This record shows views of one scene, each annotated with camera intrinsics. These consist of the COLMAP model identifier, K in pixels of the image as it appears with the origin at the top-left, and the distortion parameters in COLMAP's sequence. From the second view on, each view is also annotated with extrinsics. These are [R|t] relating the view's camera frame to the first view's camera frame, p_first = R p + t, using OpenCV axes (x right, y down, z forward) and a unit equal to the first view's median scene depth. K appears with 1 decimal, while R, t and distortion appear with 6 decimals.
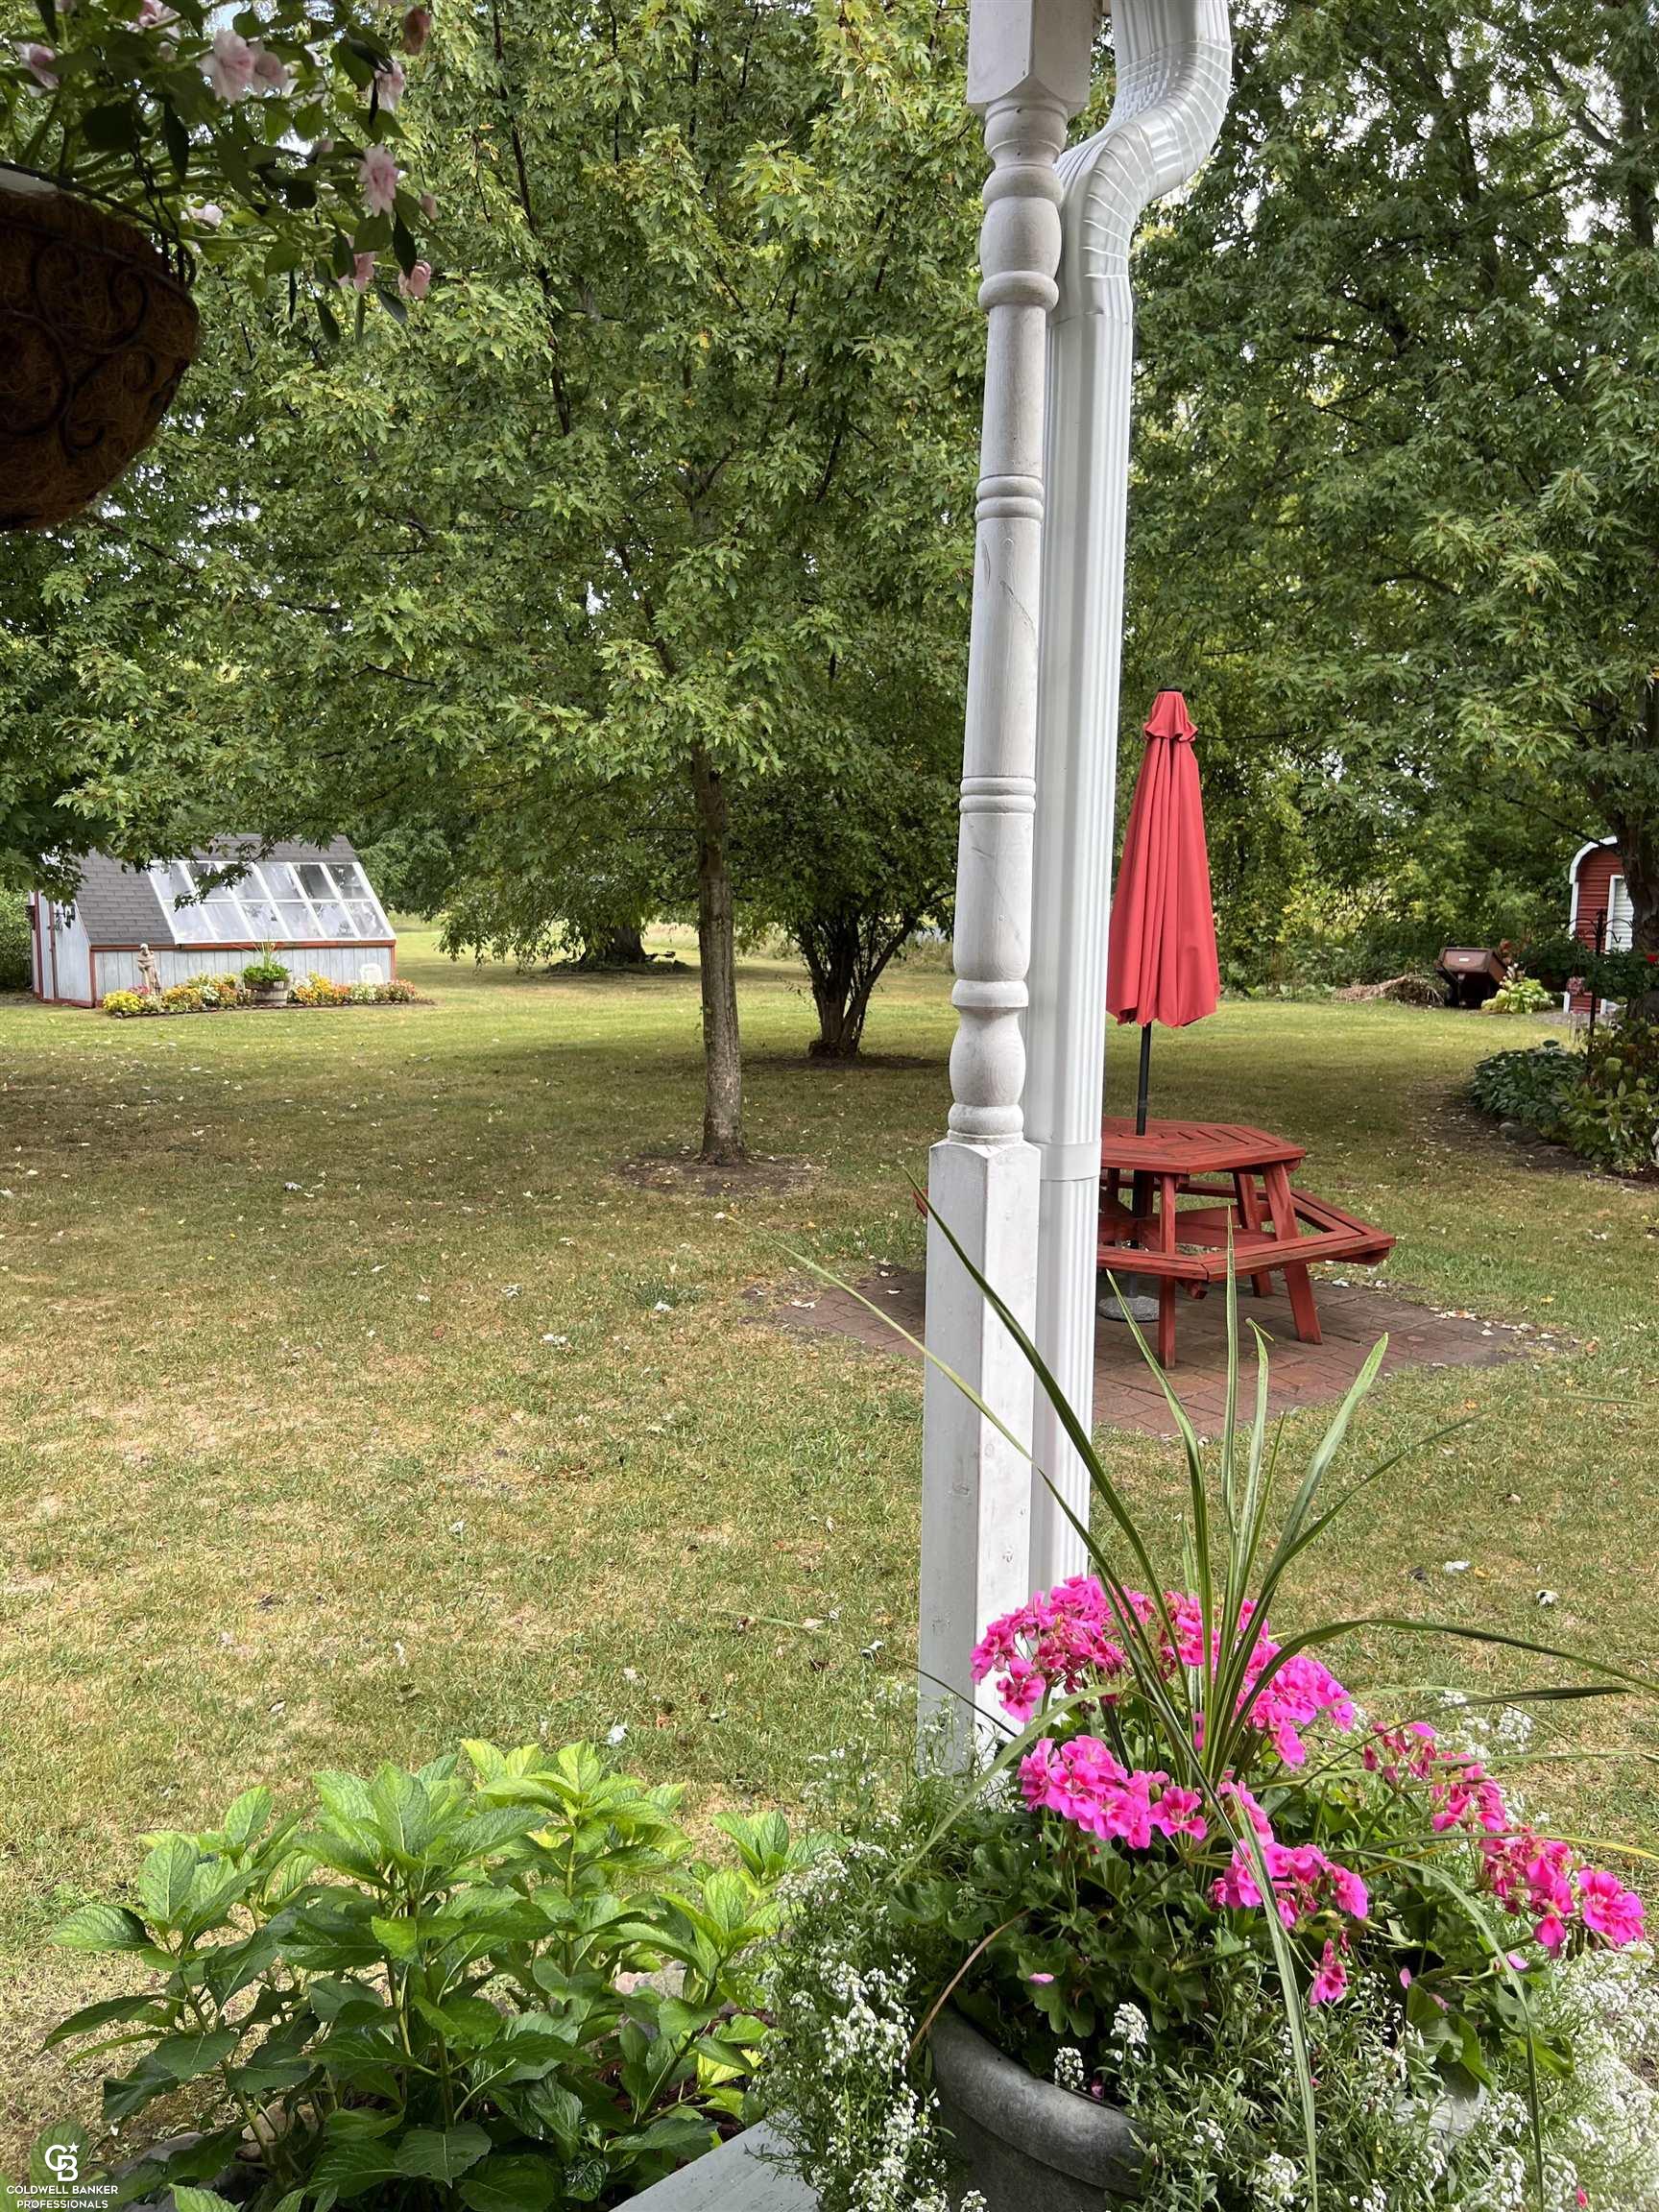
lens RADIAL K [[1573.8, 0, 829.5], [0, 1573.8, 1106.0], [0, 0, 1]] dist [0.004901, -0.001969]
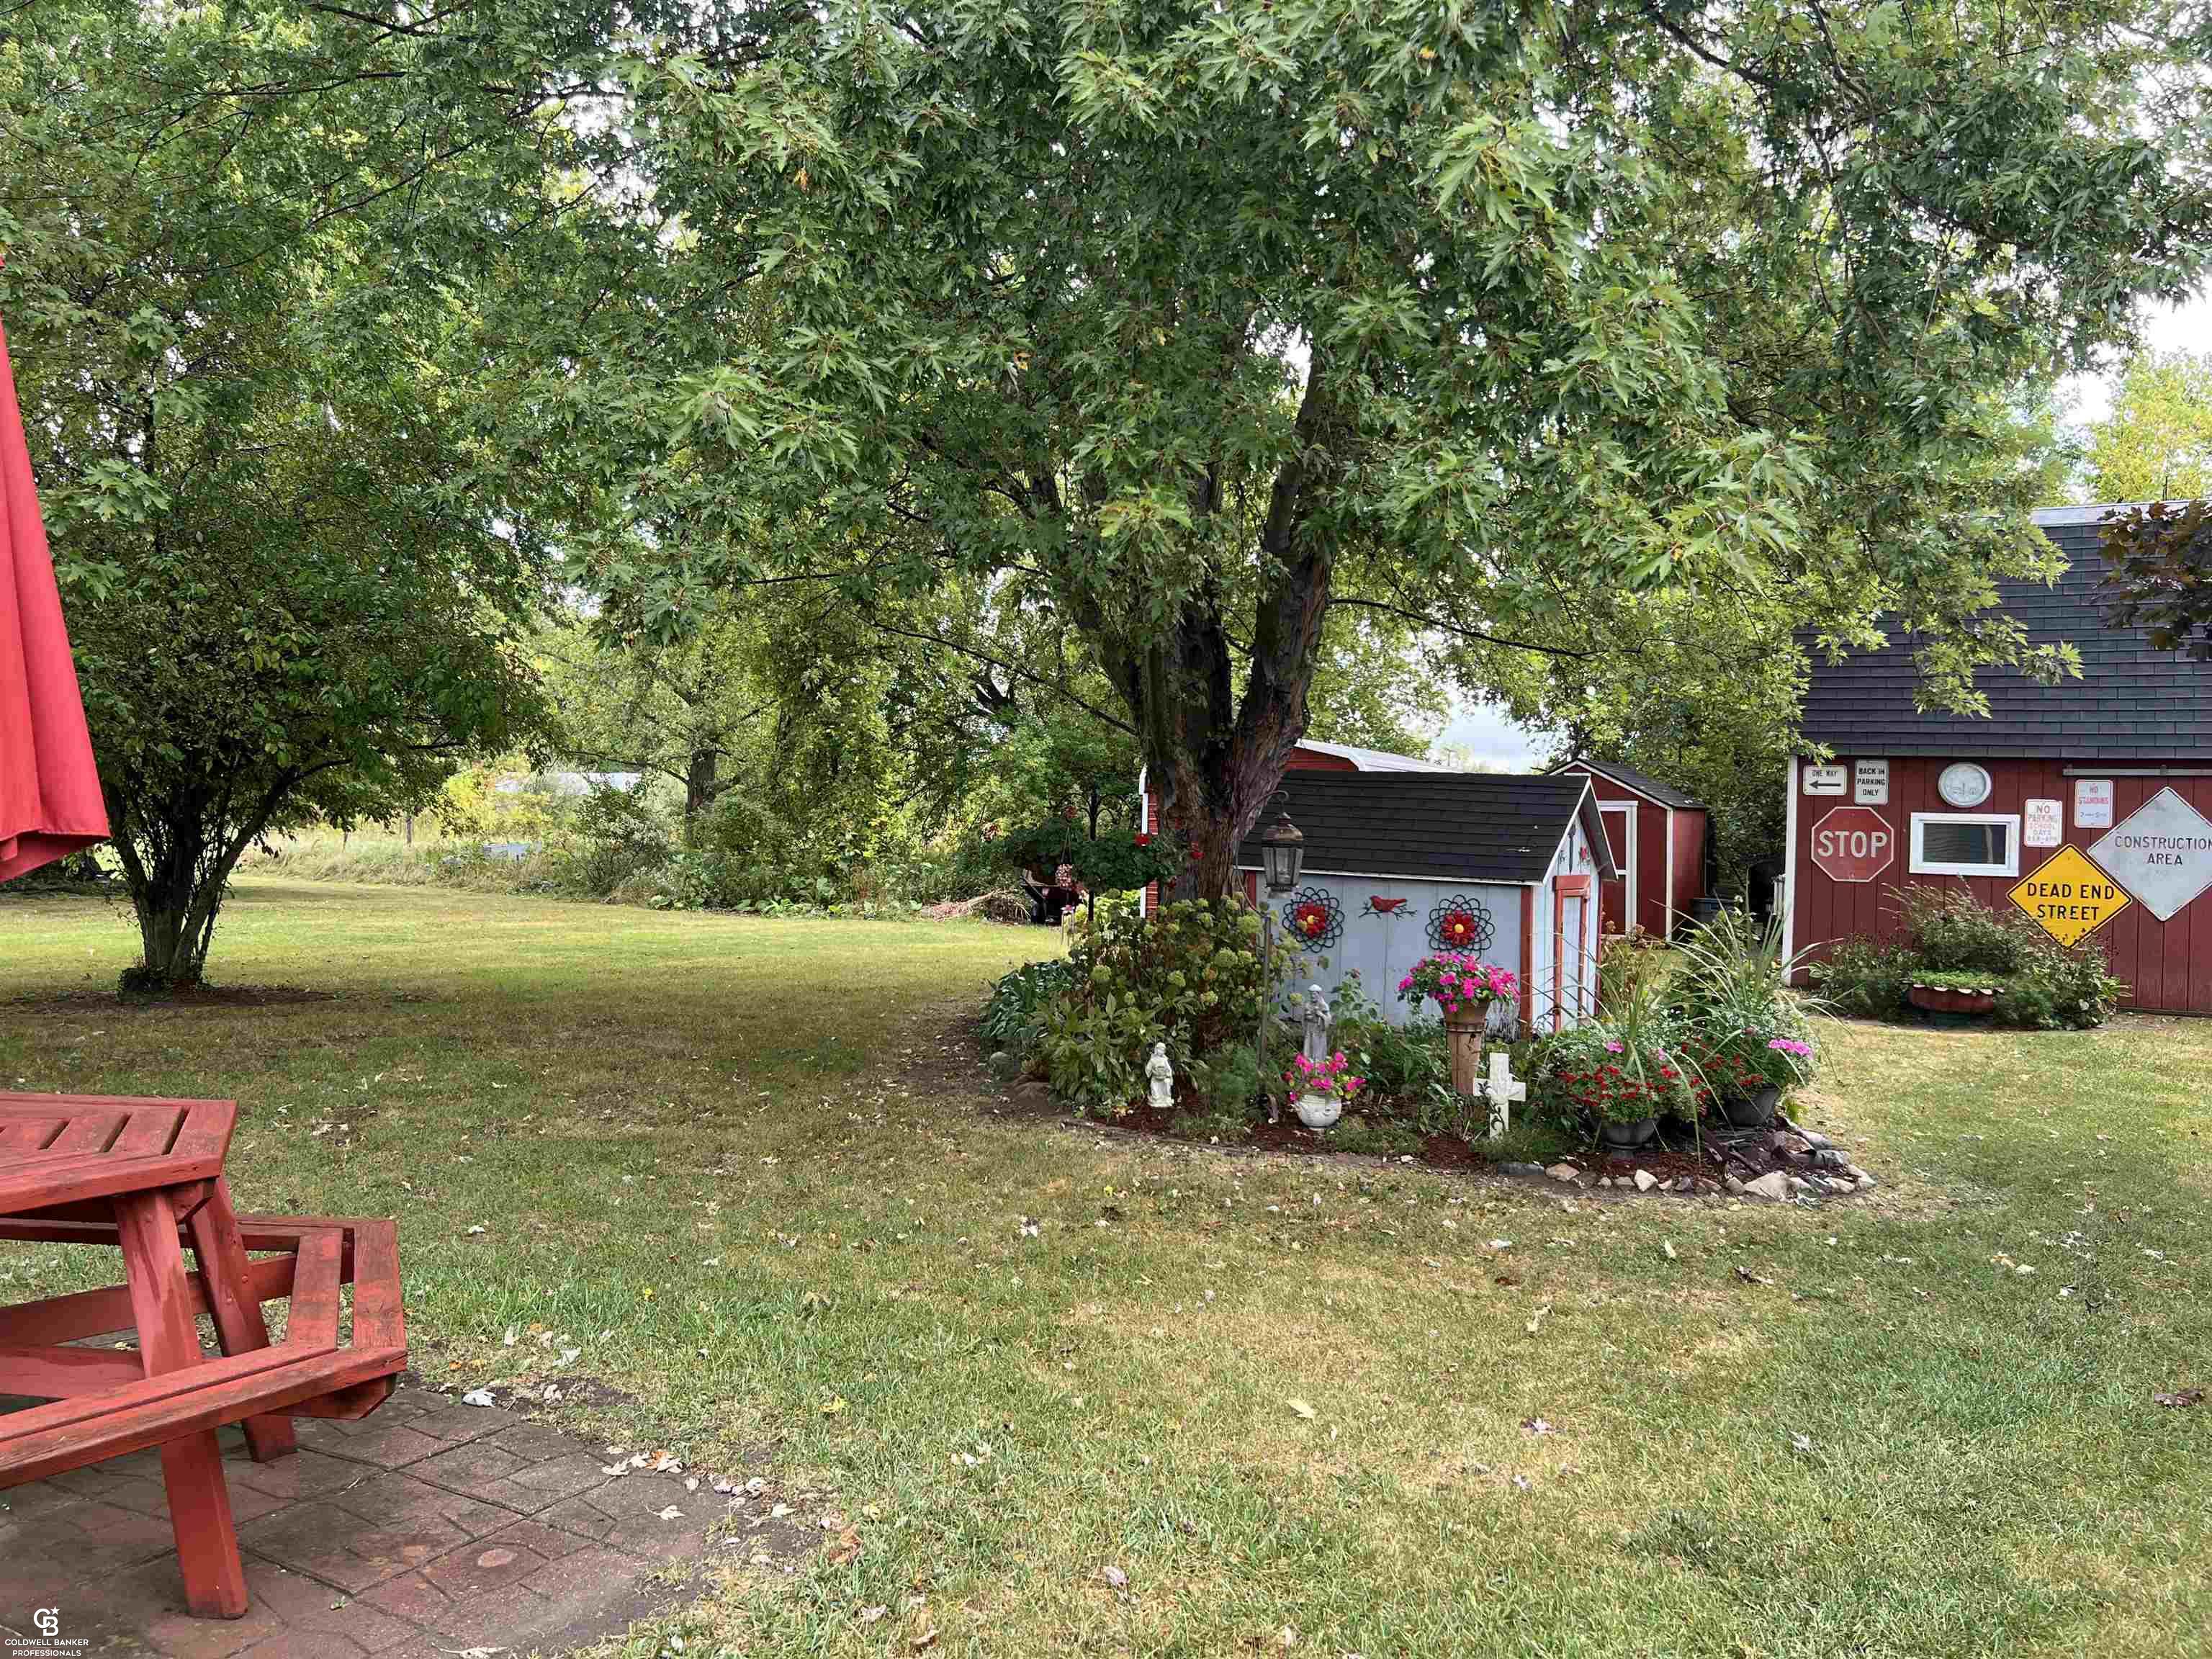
lens RADIAL K [[1573.8, 0, 1106.0], [0, 1573.8, 829.5], [0, 0, 1]] dist [0.004901, -0.001969]
pose [[0.926934, 0.012862, 0.375003, 0.097222], [0.035973, 0.991763, -0.122933, -0.000629], [-0.373496, 0.127441, 0.918836, 0.128039]]
